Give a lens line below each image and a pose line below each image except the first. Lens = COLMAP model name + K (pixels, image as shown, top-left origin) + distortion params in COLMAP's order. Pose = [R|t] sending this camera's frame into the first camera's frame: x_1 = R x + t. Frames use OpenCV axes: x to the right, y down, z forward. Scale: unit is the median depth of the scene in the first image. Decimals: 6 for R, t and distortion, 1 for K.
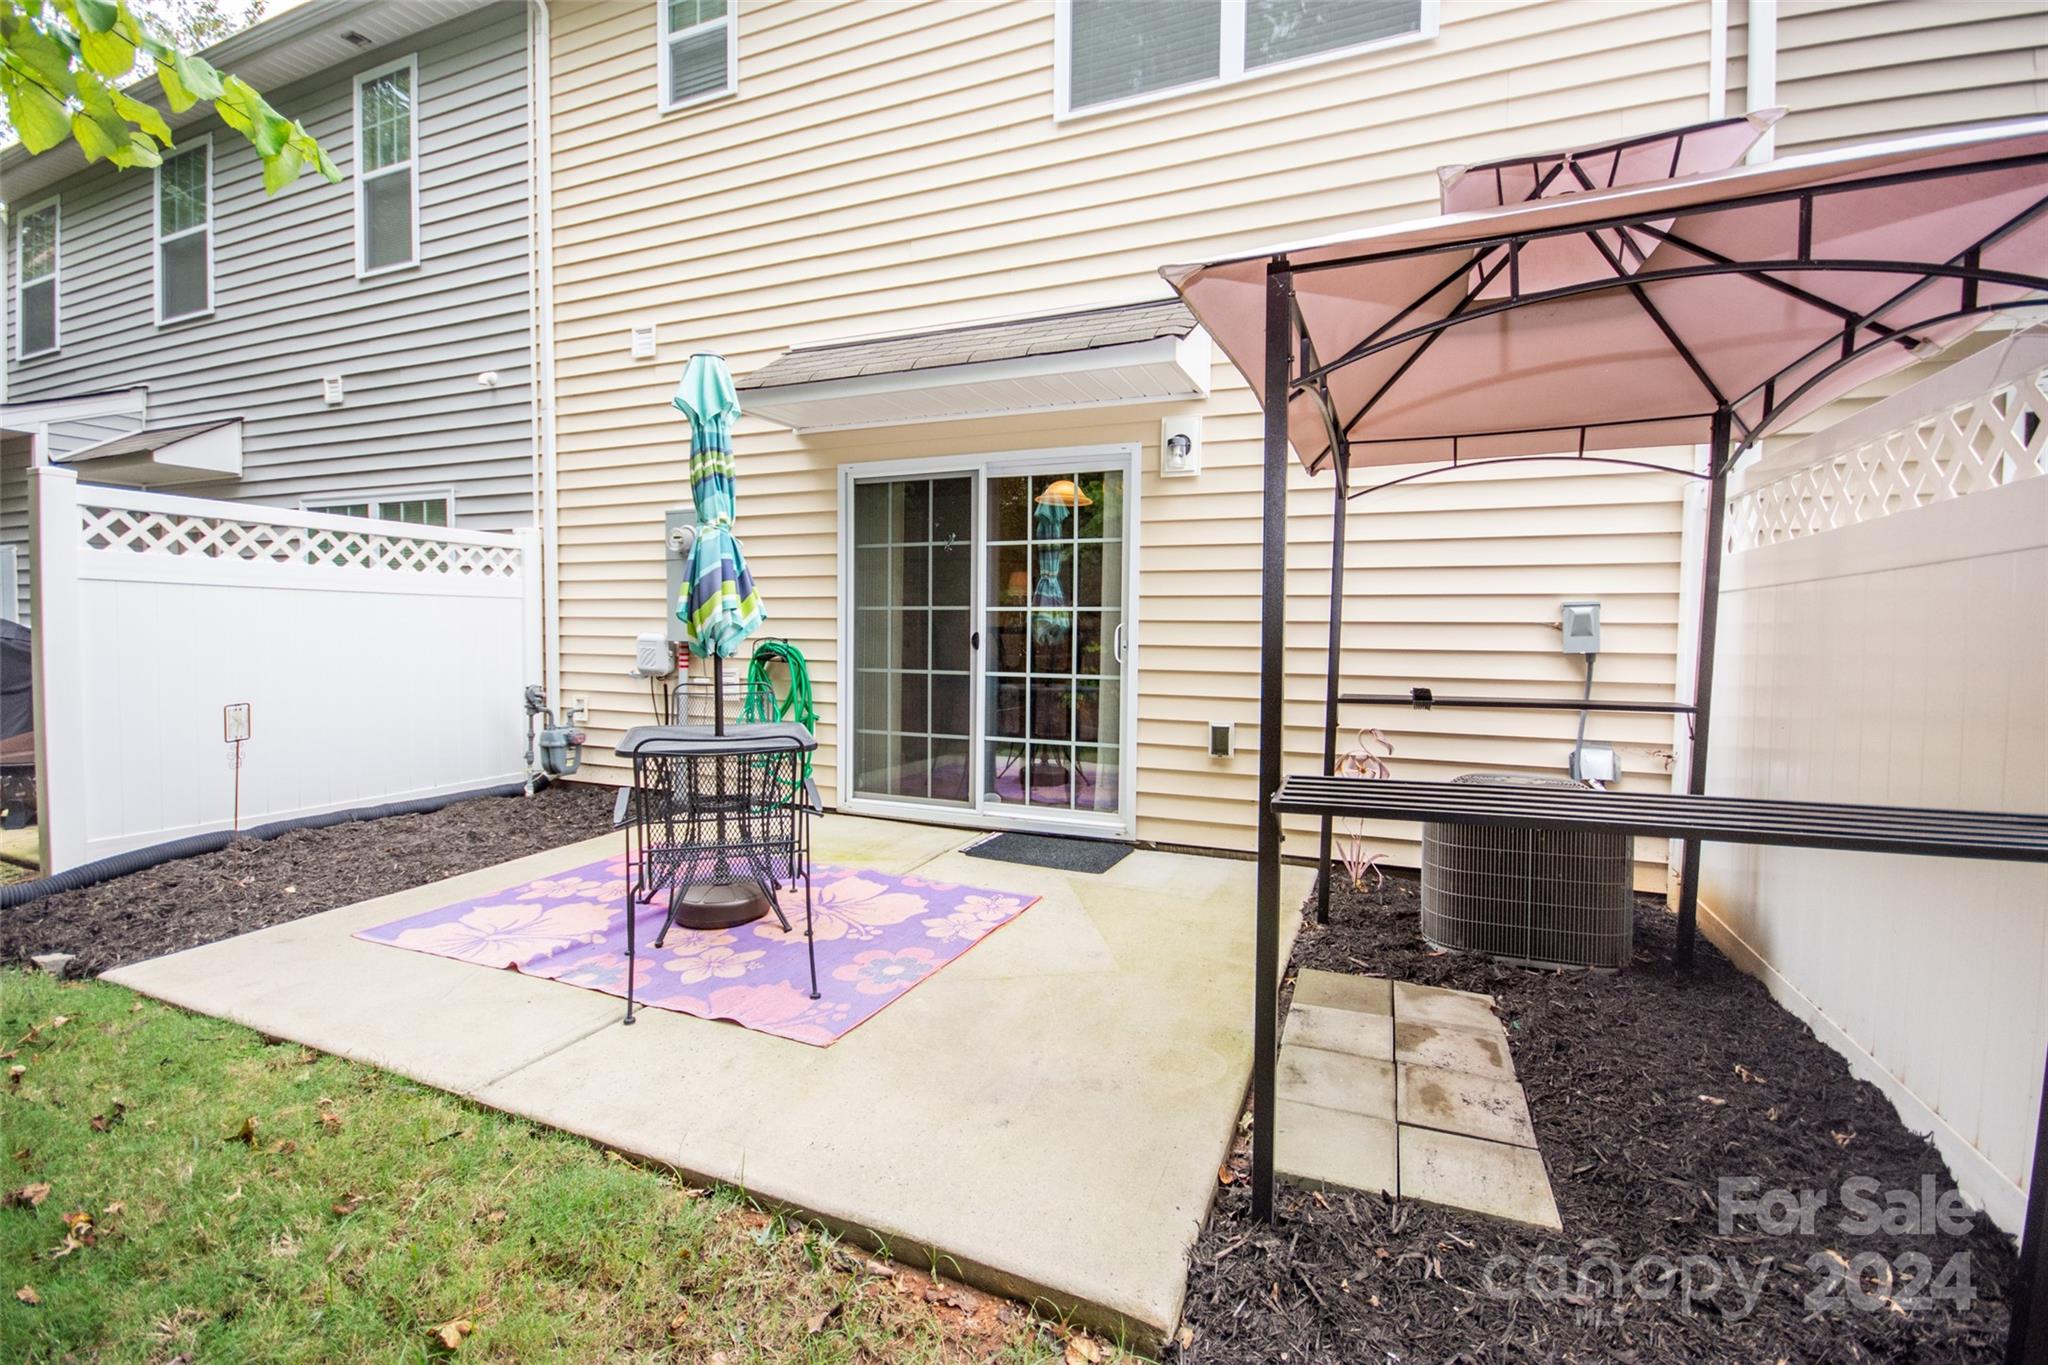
lens RADIAL K [[932.2, 0, 1025.1], [0, 932.2, 667.3], [0, 0, 1]] dist [0.000742, -0.000530]
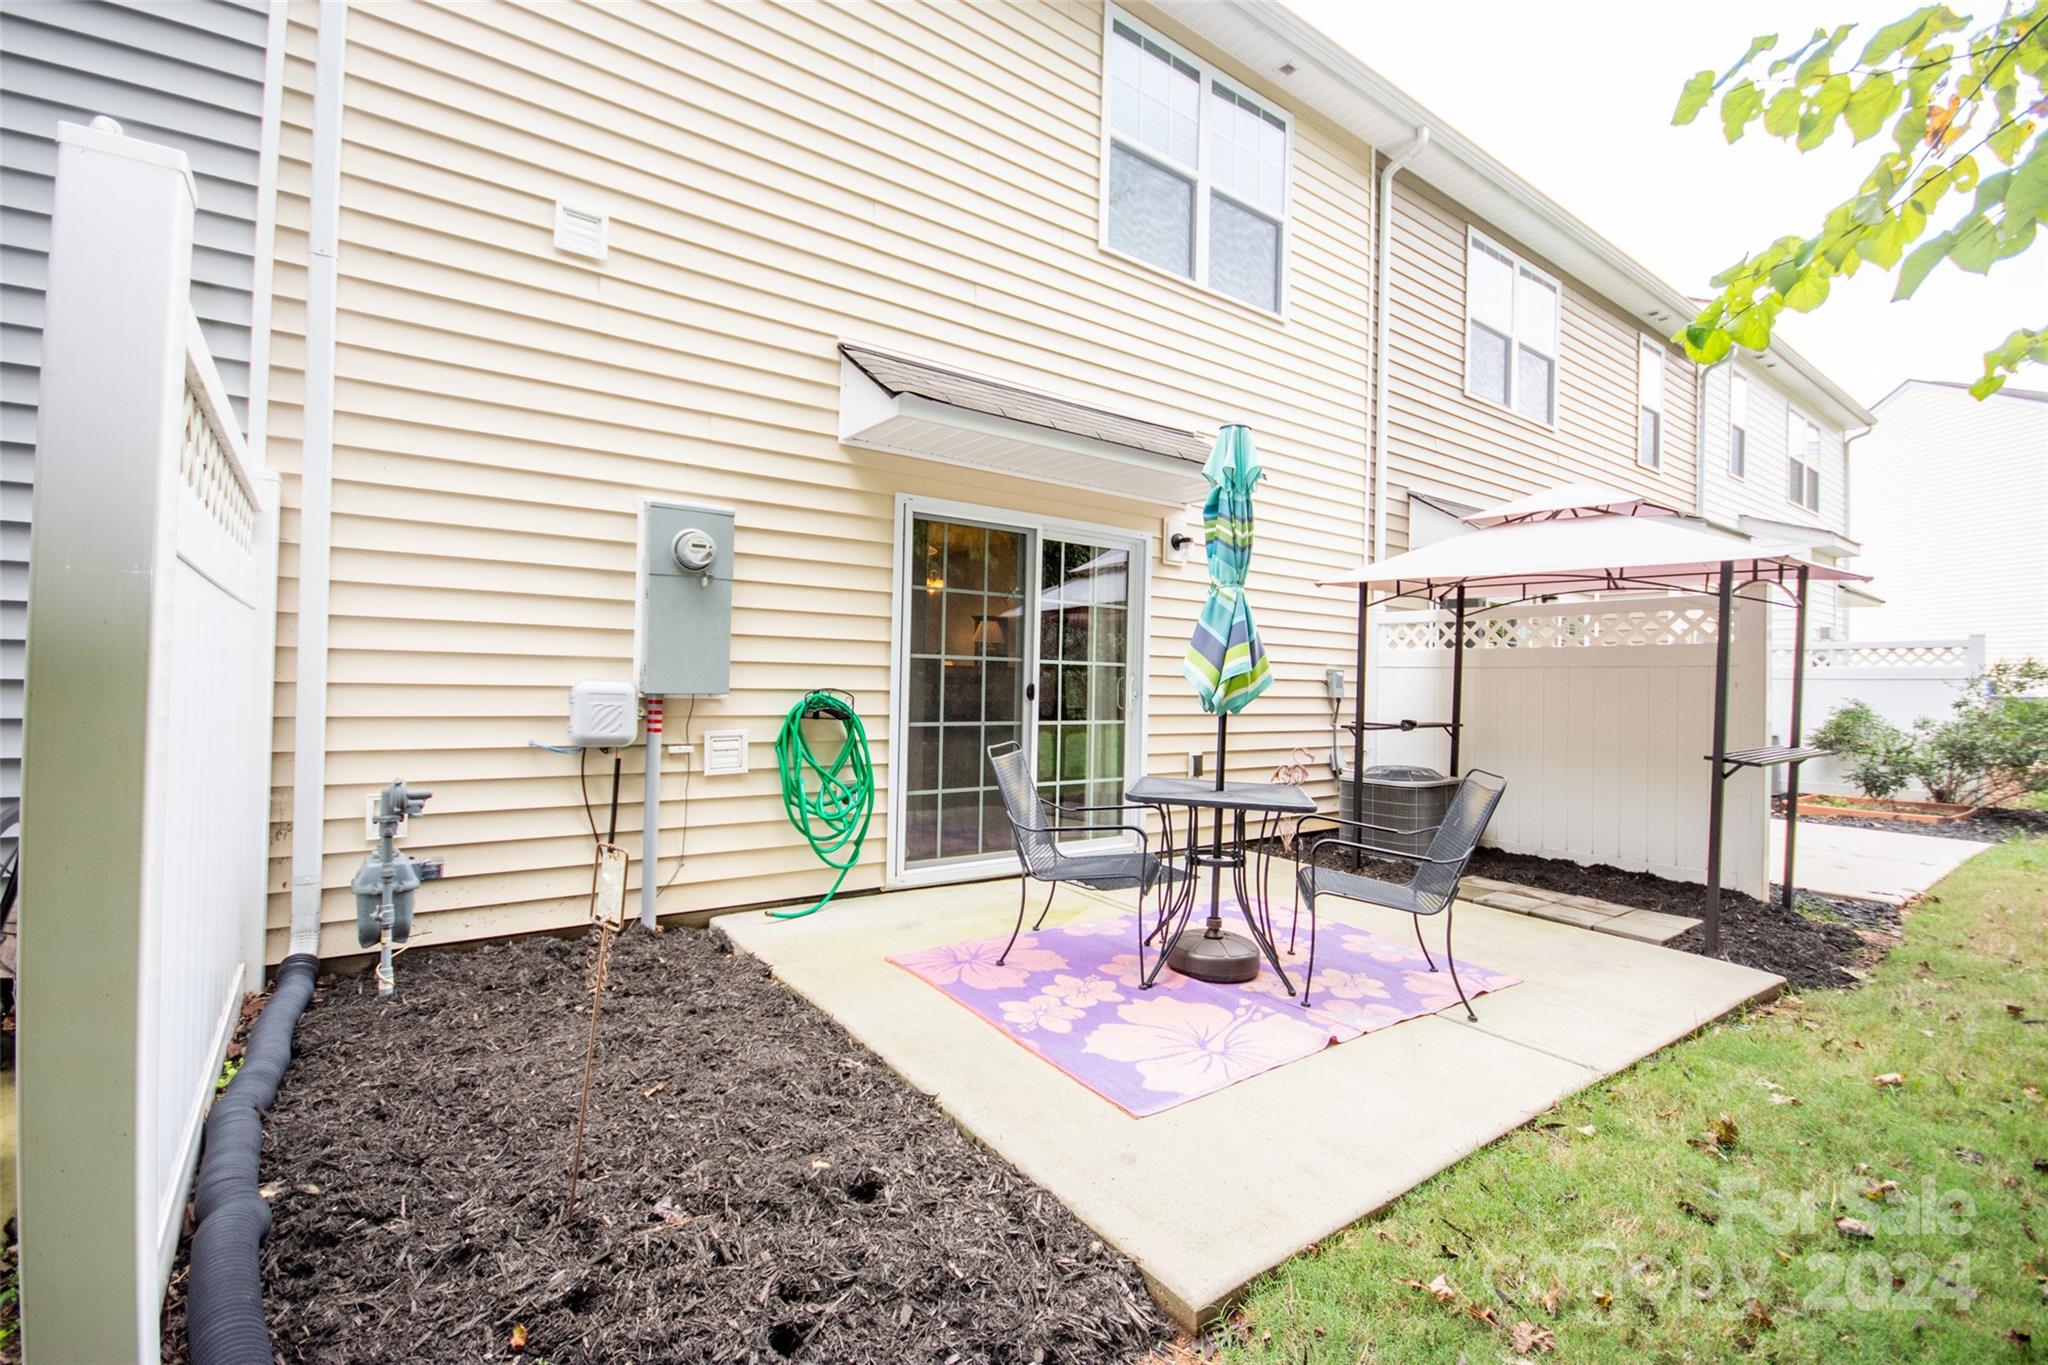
lens RADIAL K [[932.2, 0, 1025.1], [0, 932.2, 667.3], [0, 0, 1]] dist [0.000742, -0.000530]
pose [[0.486339, 0.015807, 0.873627, -0.976430], [0.019452, 0.999393, -0.028912, -0.026005], [-0.873554, 0.031054, 0.485736, 0.504784]]
